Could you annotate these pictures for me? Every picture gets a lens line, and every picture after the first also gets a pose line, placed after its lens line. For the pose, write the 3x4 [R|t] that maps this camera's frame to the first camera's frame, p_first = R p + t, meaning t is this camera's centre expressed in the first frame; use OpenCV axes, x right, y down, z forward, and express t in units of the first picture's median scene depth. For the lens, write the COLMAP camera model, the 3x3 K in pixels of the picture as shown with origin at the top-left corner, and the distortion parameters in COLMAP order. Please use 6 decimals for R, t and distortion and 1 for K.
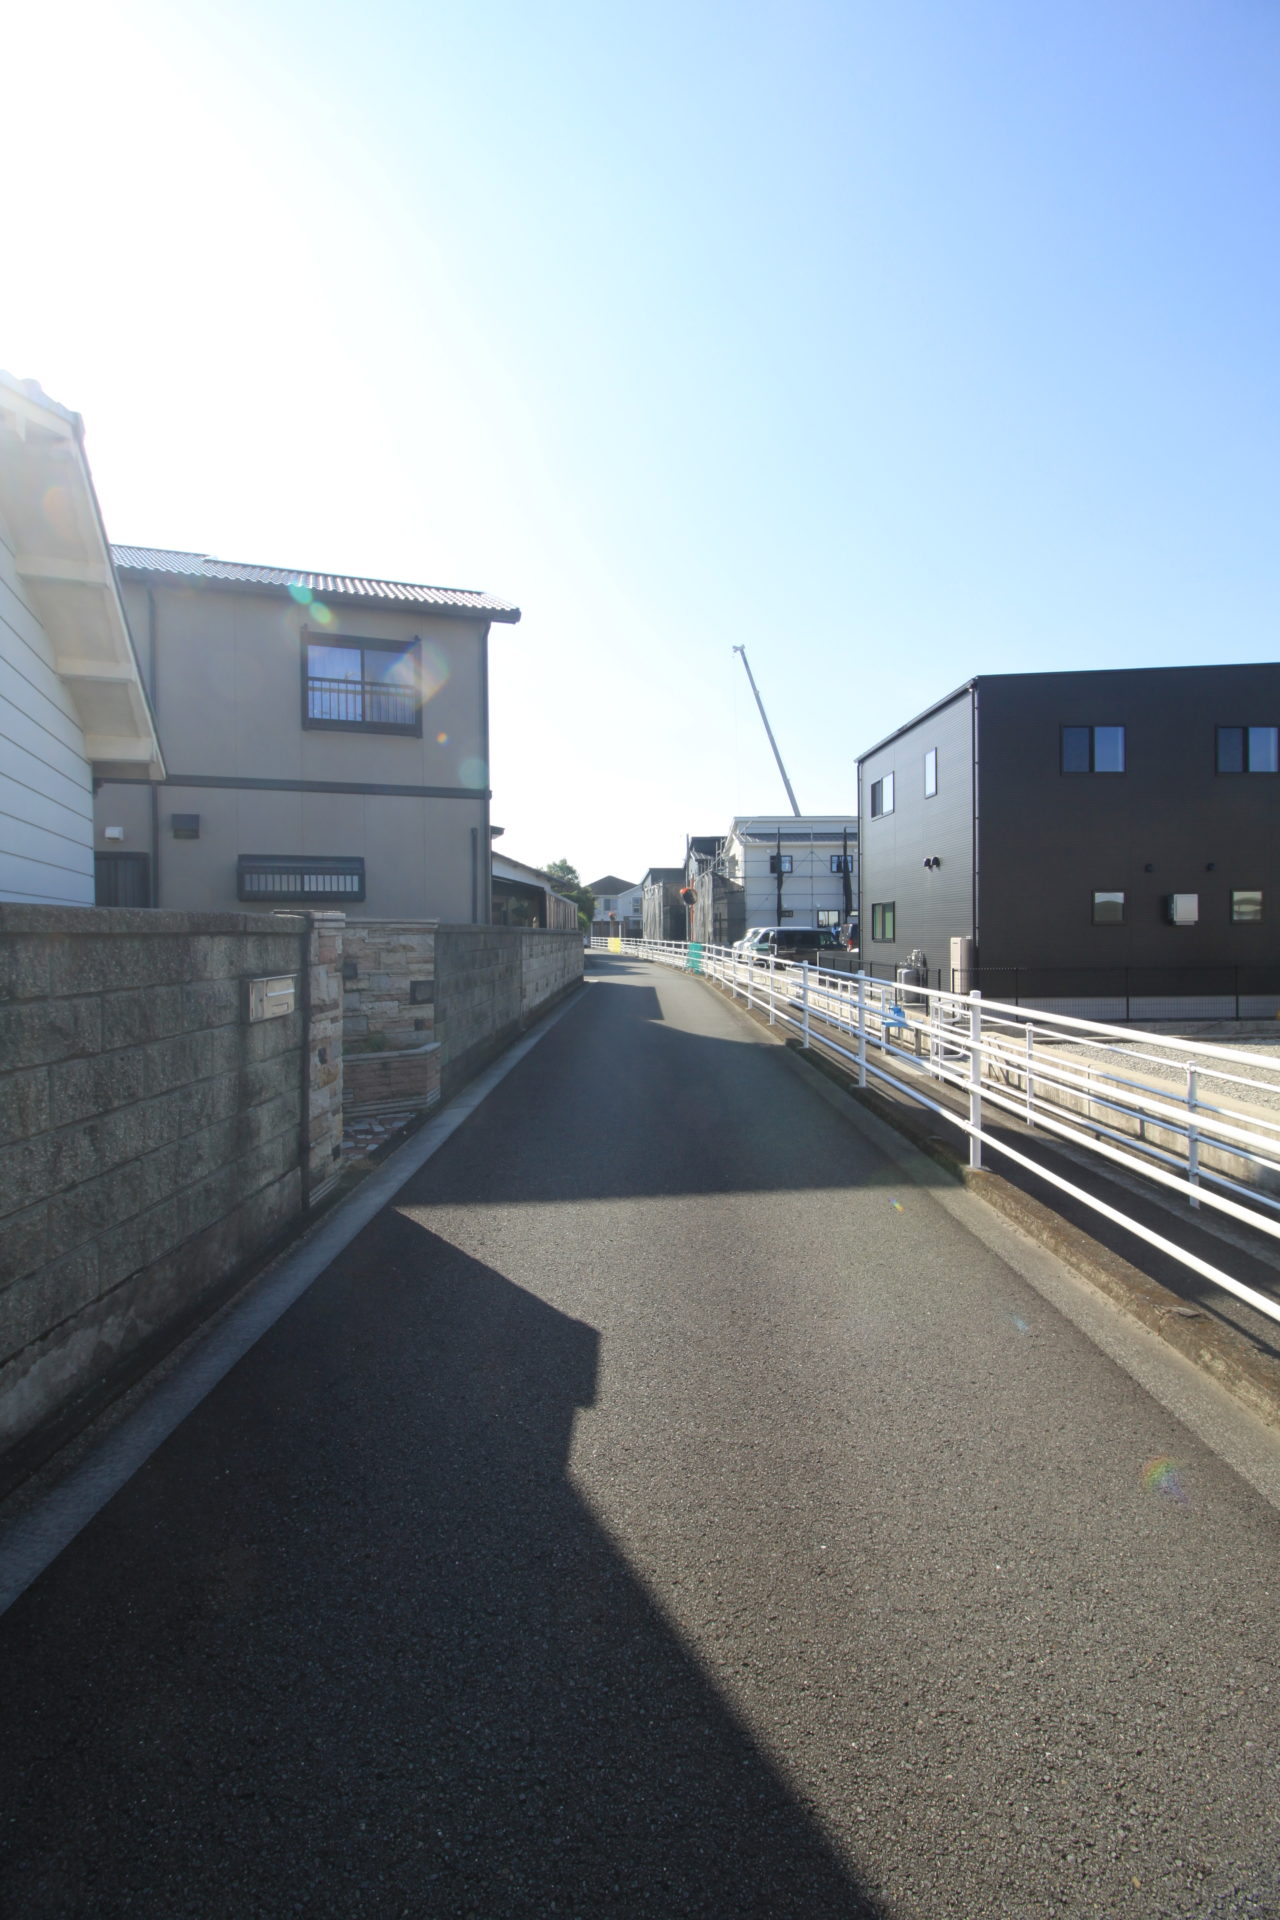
lens RADIAL K [[891.0, 0, 636.6], [0, 891.0, 949.4], [0, 0, 1]] dist [-0.003912, -0.002941]
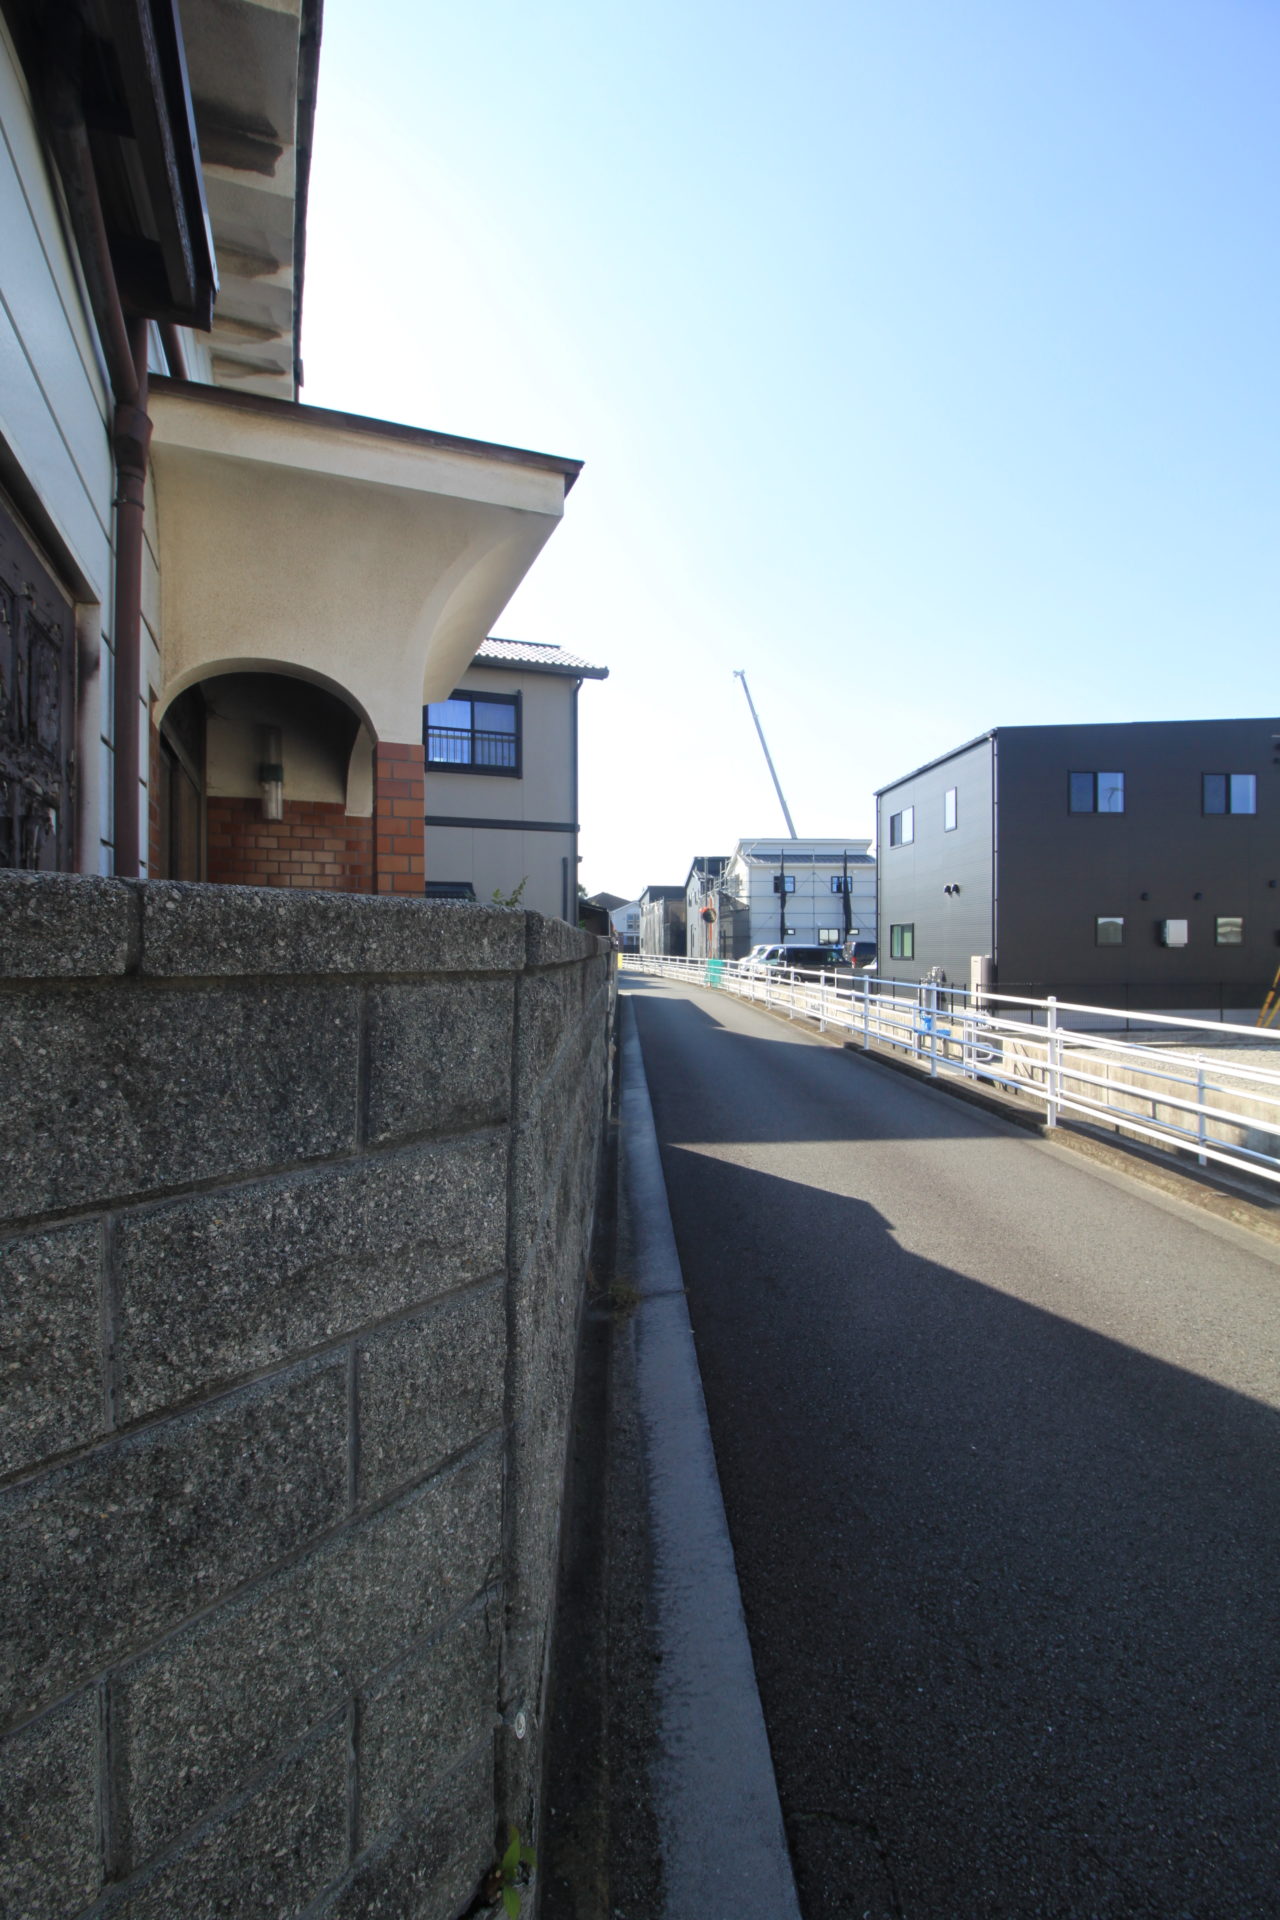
lens RADIAL K [[891.0, 0, 637.3], [0, 891.0, 957.6], [0, 0, 1]] dist [-0.003912, -0.002941]
pose [[0.999692, 0.006718, 0.023909, -0.095369], [-0.006525, 0.999946, -0.008143, 0.000426], [-0.023963, 0.007985, 0.999681, -0.116350]]
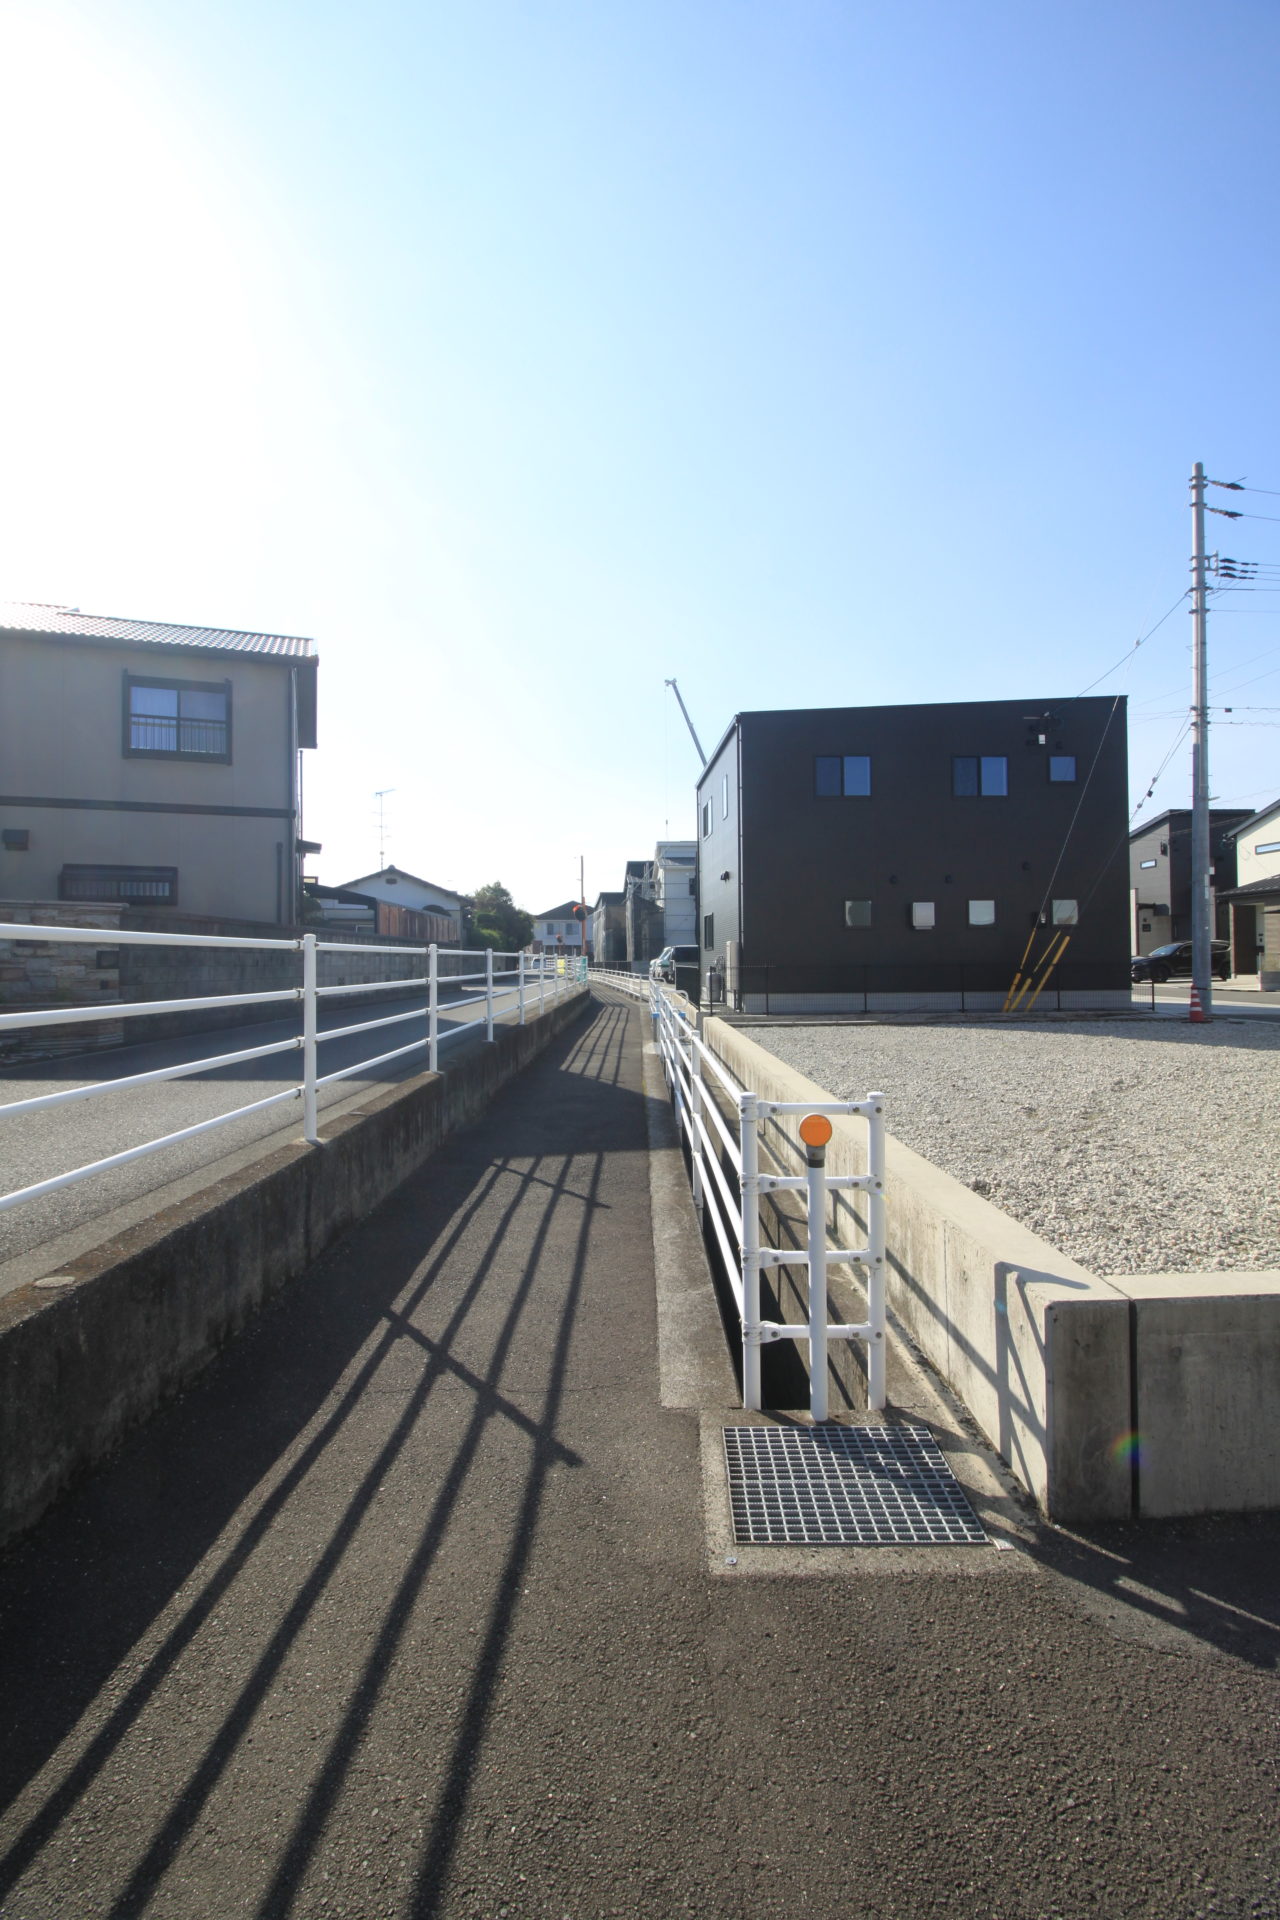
lens RADIAL K [[891.0, 0, 638.2], [0, 891.0, 956.3], [0, 0, 1]] dist [-0.003912, -0.002941]
pose [[0.999987, 0.000473, 0.005057, 0.228794], [-0.000351, 0.999706, -0.024245, 0.032433], [-0.005067, 0.024243, 0.999693, -0.129061]]
